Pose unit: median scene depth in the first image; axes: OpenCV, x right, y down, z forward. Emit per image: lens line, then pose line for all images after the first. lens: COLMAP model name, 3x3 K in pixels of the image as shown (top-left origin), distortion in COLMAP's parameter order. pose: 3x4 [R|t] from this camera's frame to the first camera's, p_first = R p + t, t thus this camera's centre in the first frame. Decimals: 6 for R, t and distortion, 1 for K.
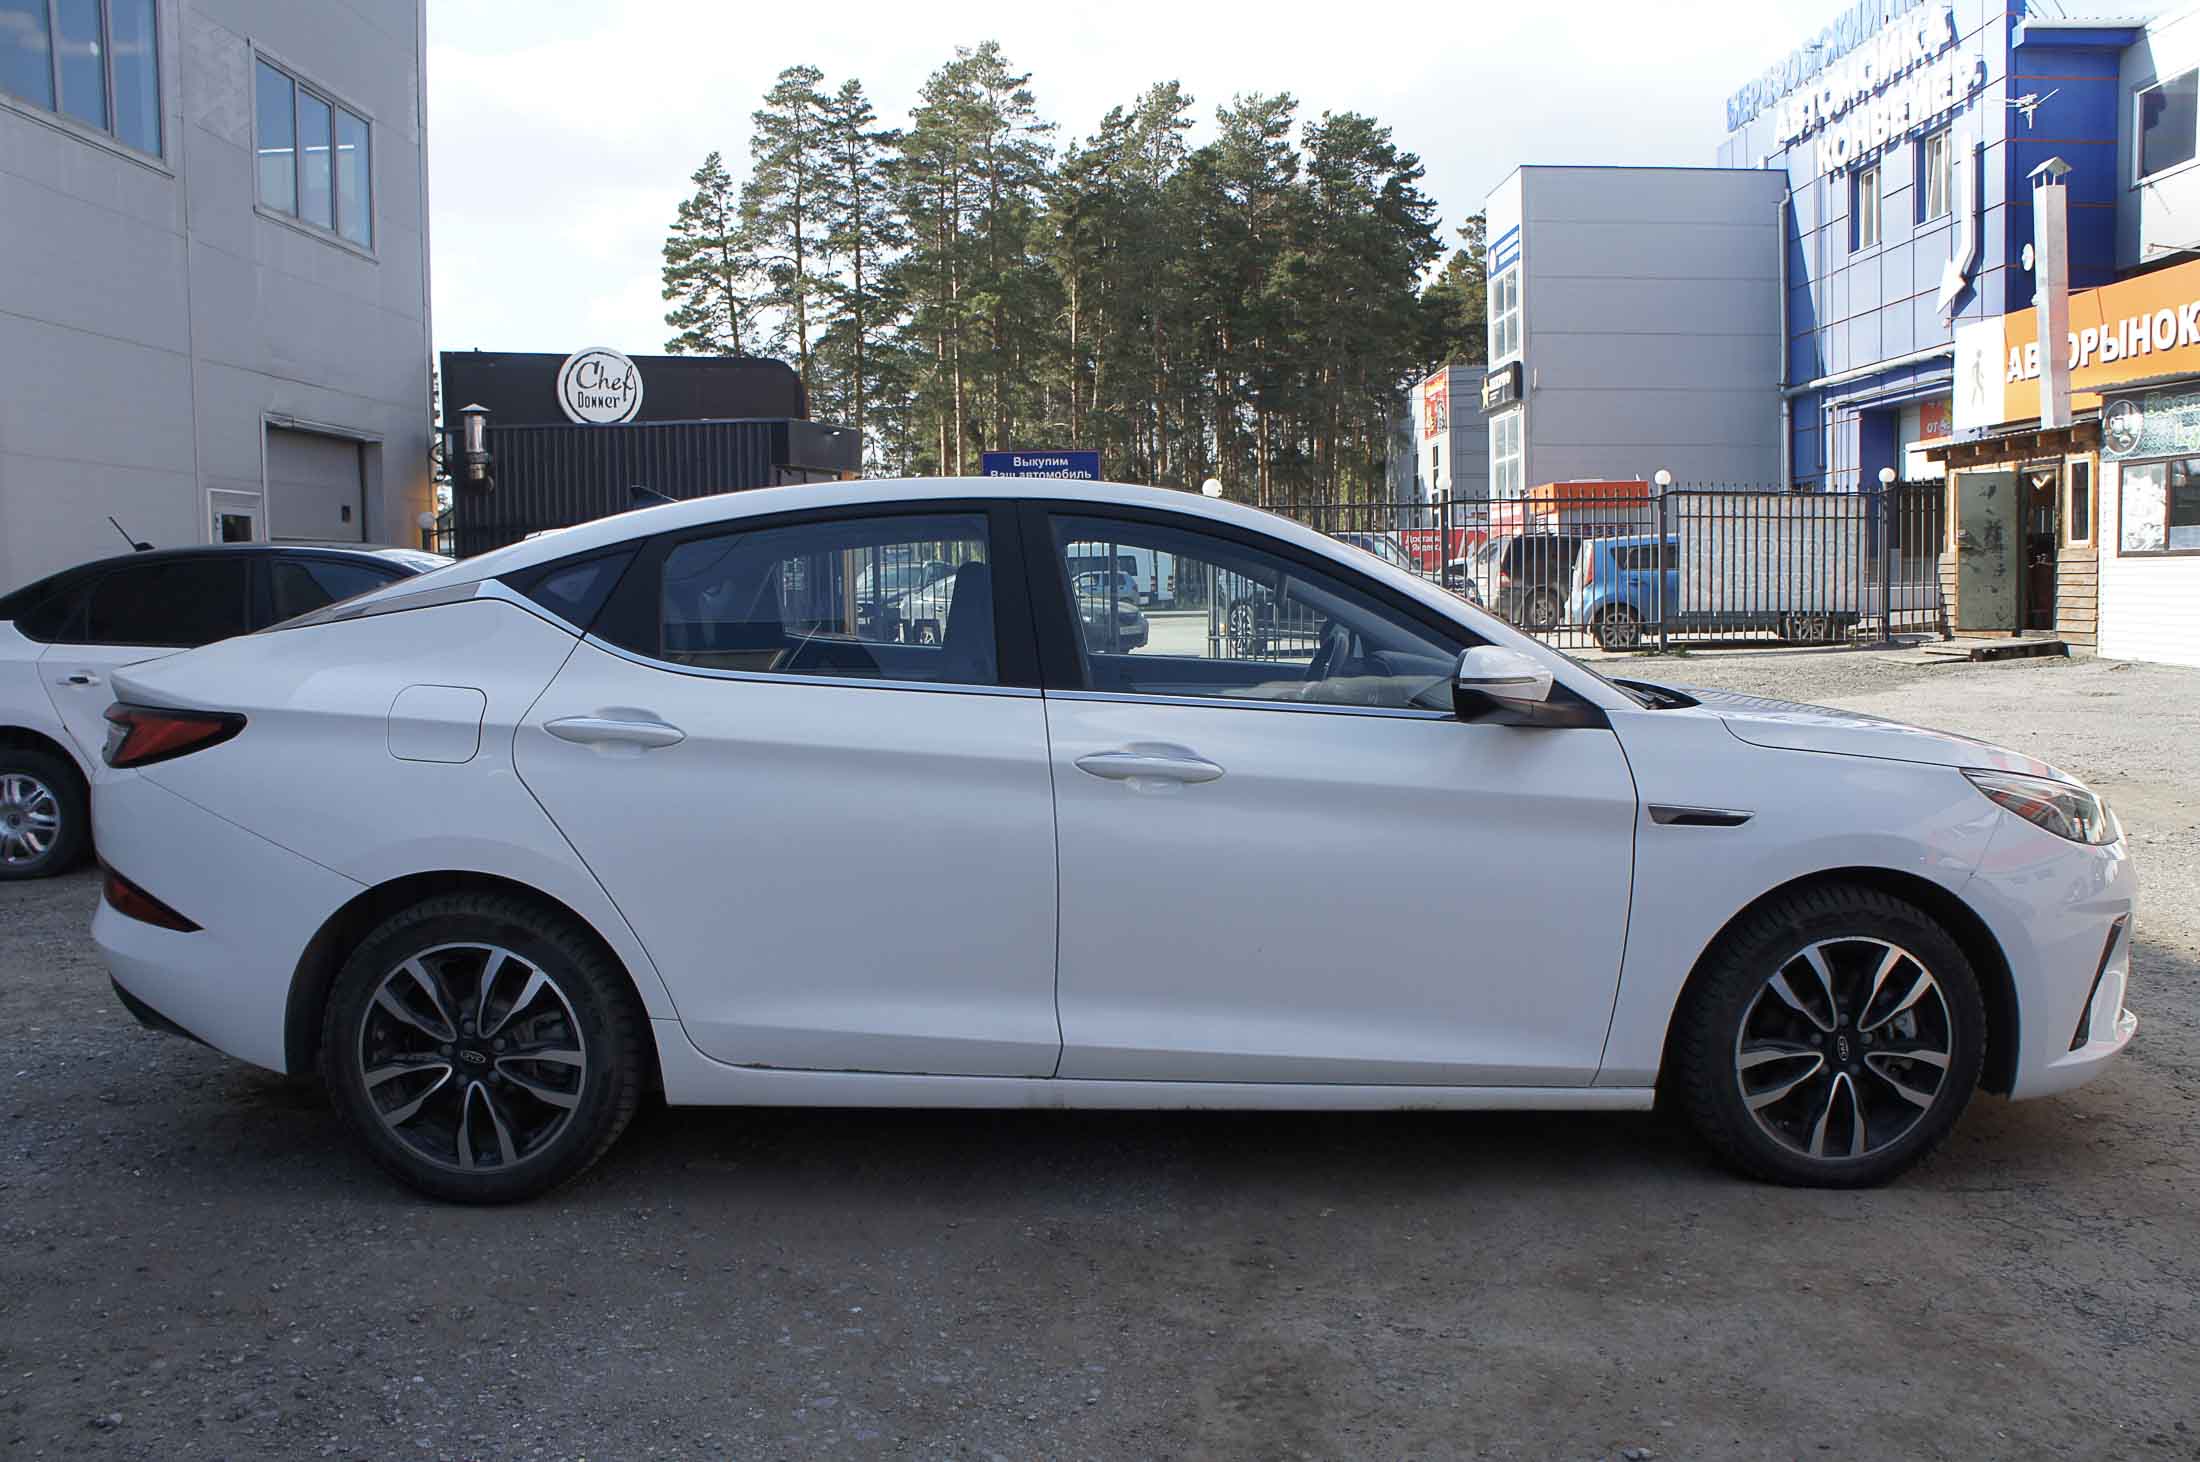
lens RADIAL K [[1735.5, 0, 1139.5], [0, 1735.5, 782.4], [0, 0, 1]] dist [-0.155154, 0.100667]
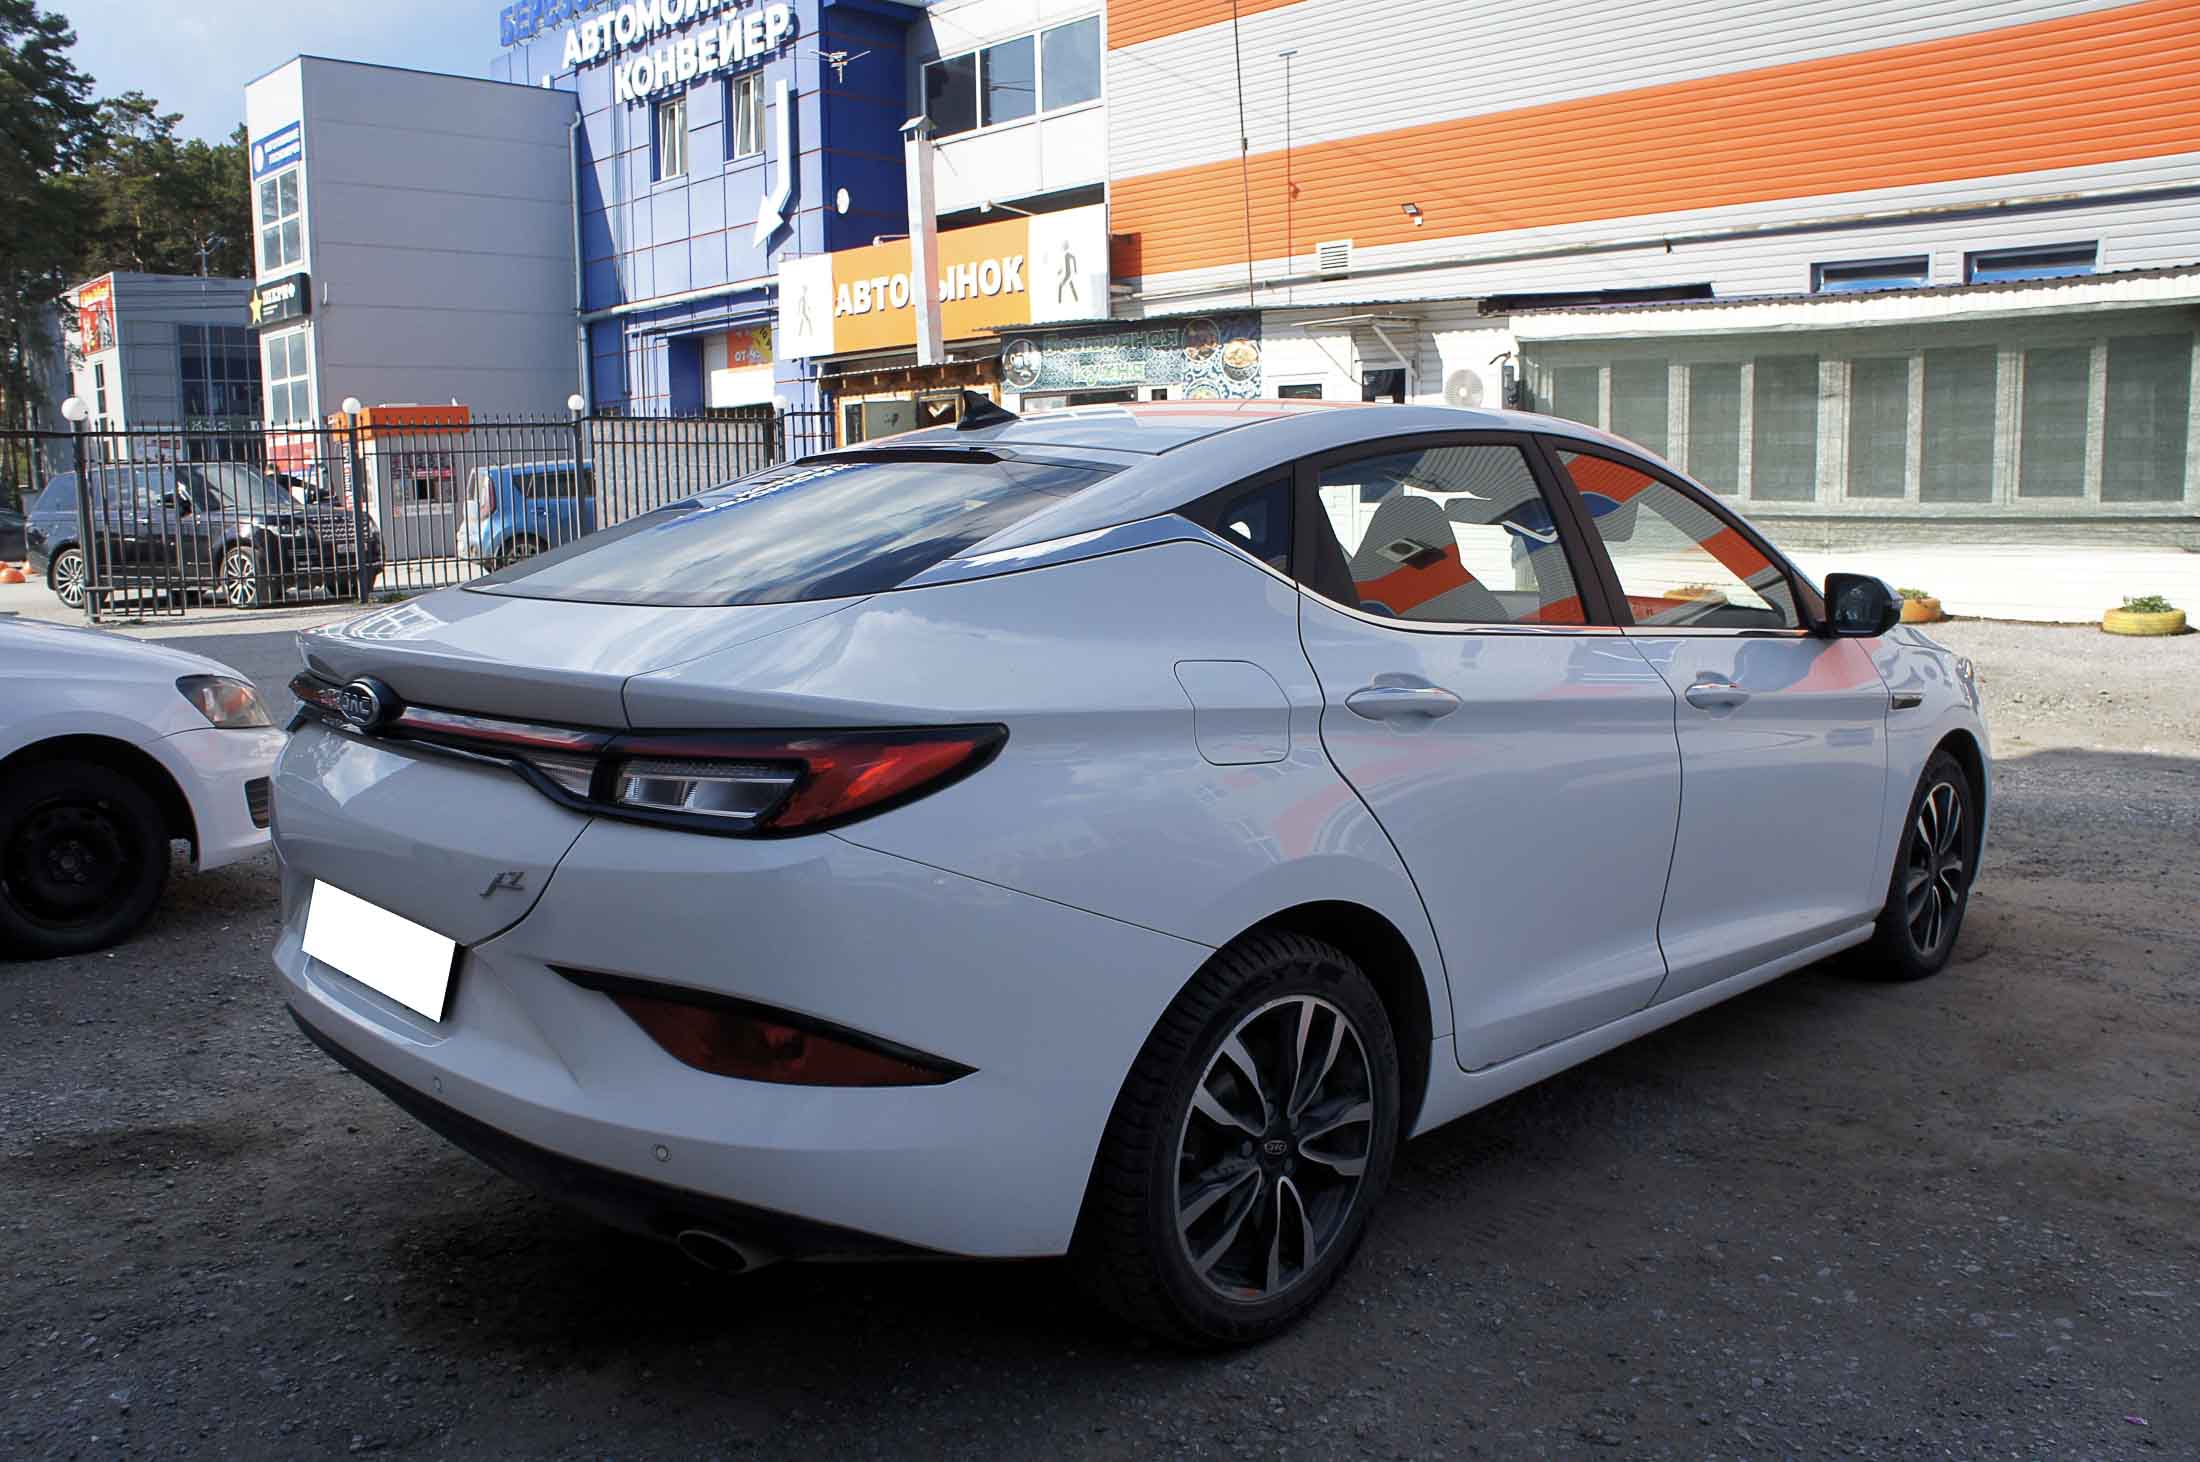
lens RADIAL K [[1735.5, 0, 1129.9], [0, 1735.5, 780.6], [0, 0, 1]] dist [-0.155154, 0.100667]
pose [[0.716514, -0.113139, 0.688337, -0.140203], [0.084165, 0.993572, 0.075699, -0.009587], [-0.692477, 0.003694, 0.721431, 0.071712]]
